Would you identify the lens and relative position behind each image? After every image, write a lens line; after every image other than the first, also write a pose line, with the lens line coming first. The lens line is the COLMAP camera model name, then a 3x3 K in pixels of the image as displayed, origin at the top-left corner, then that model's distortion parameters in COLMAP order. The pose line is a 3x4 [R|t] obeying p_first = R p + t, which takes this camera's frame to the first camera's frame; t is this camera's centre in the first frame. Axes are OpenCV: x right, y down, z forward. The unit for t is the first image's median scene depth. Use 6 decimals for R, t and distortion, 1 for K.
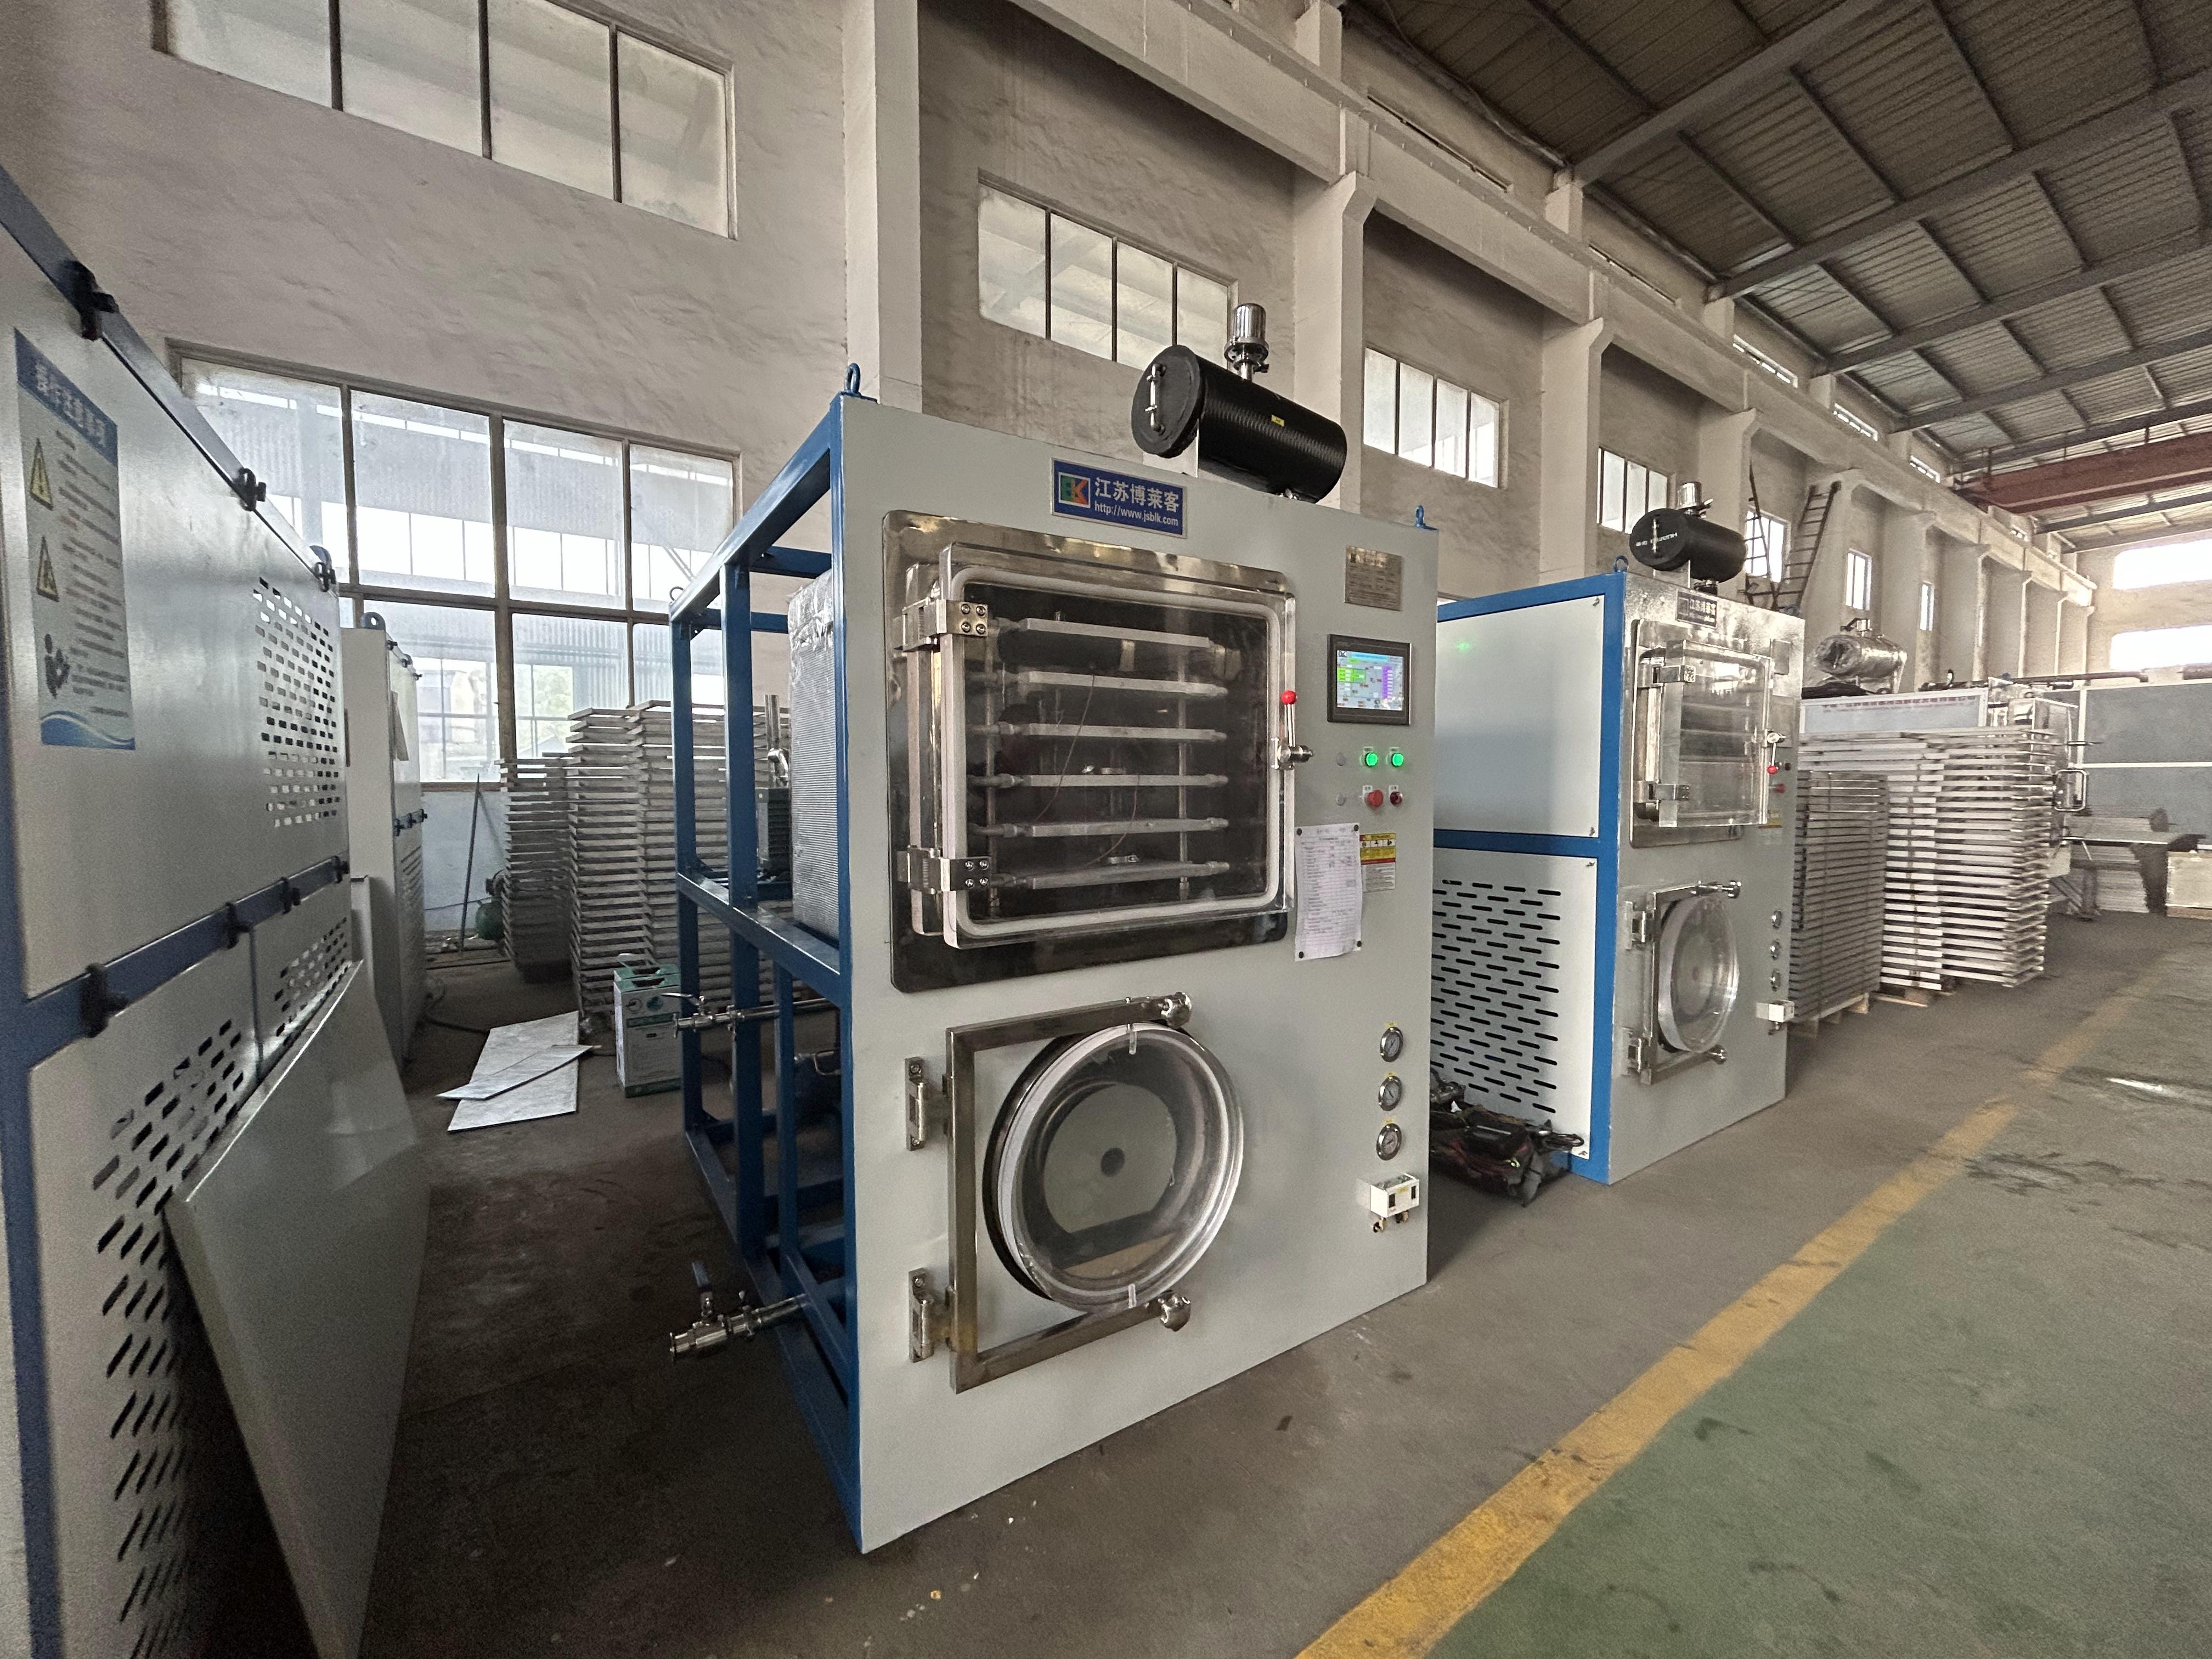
lens RADIAL K [[893.1, 0, 1100.8], [0, 893.1, 826.0], [0, 0, 1]] dist [-0.000219, 0.000371]
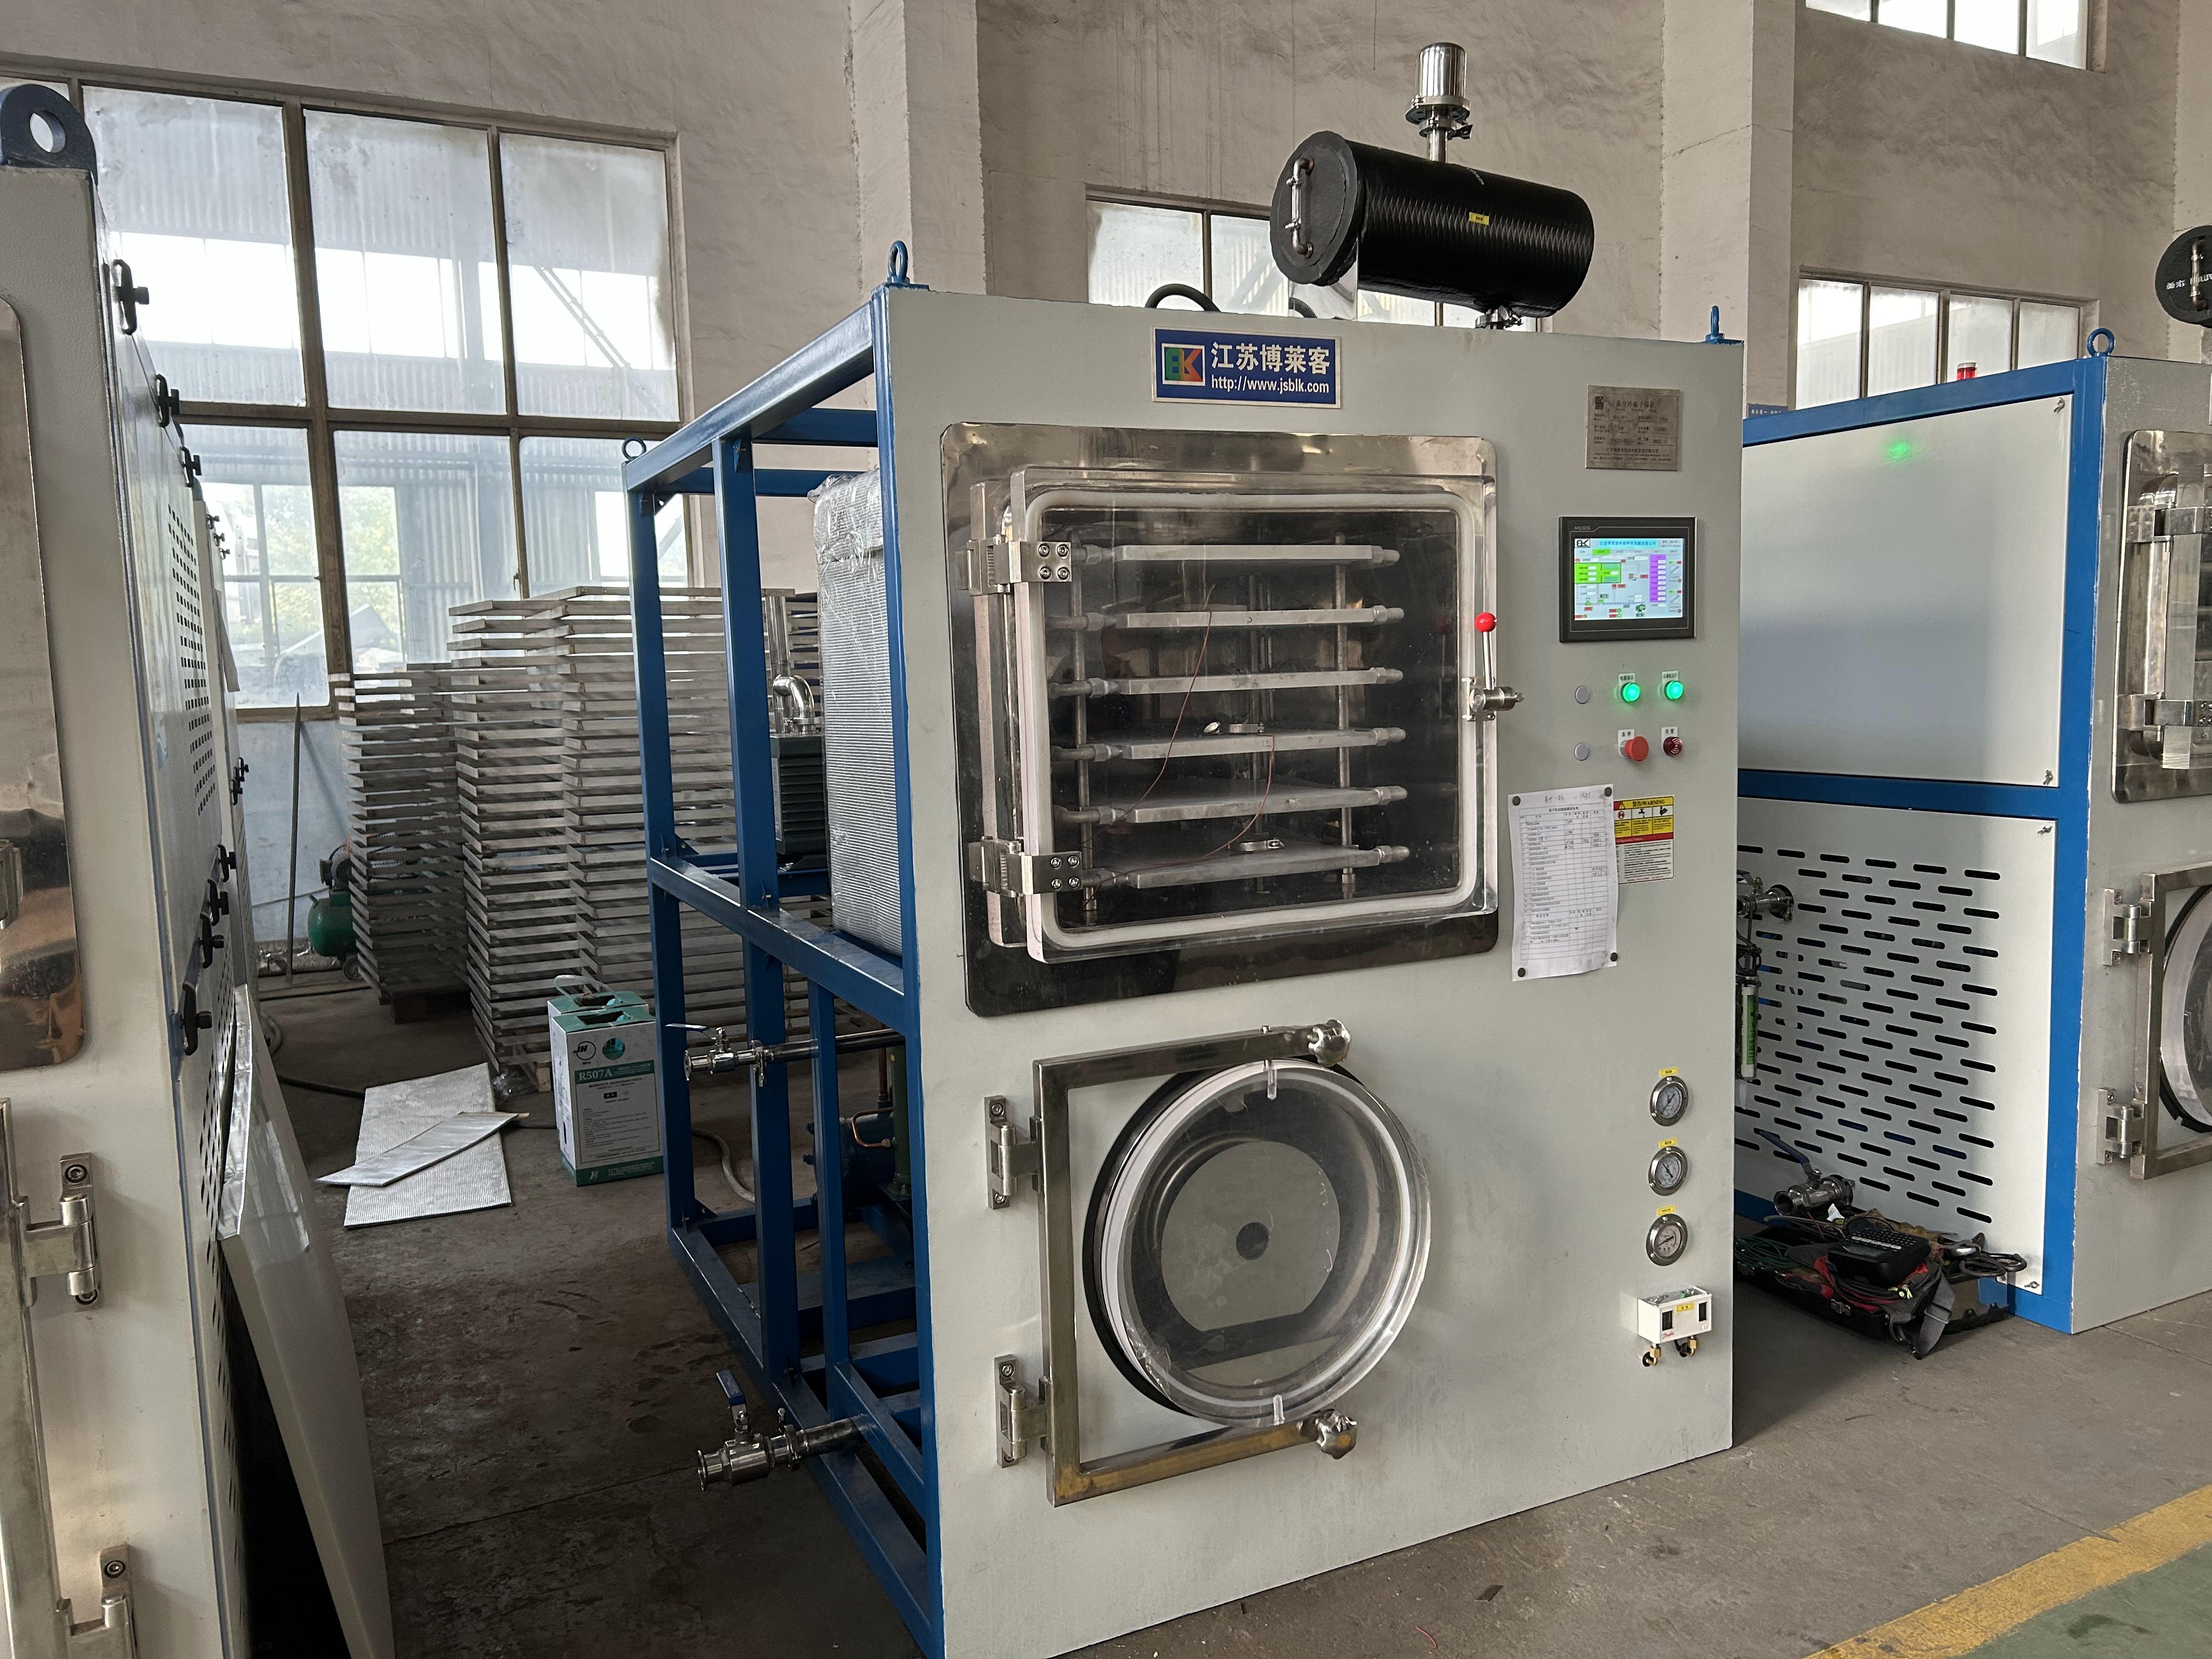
lens RADIAL K [[1662.7, 0, 1111.3], [0, 1662.7, 841.7], [0, 0, 1]] dist [0.045203, -0.040093]
pose [[0.991621, -0.012571, -0.128568, 0.055815], [0.020351, 0.998028, 0.059380, -0.036209], [0.127568, -0.061499, 0.989921, -0.281347]]
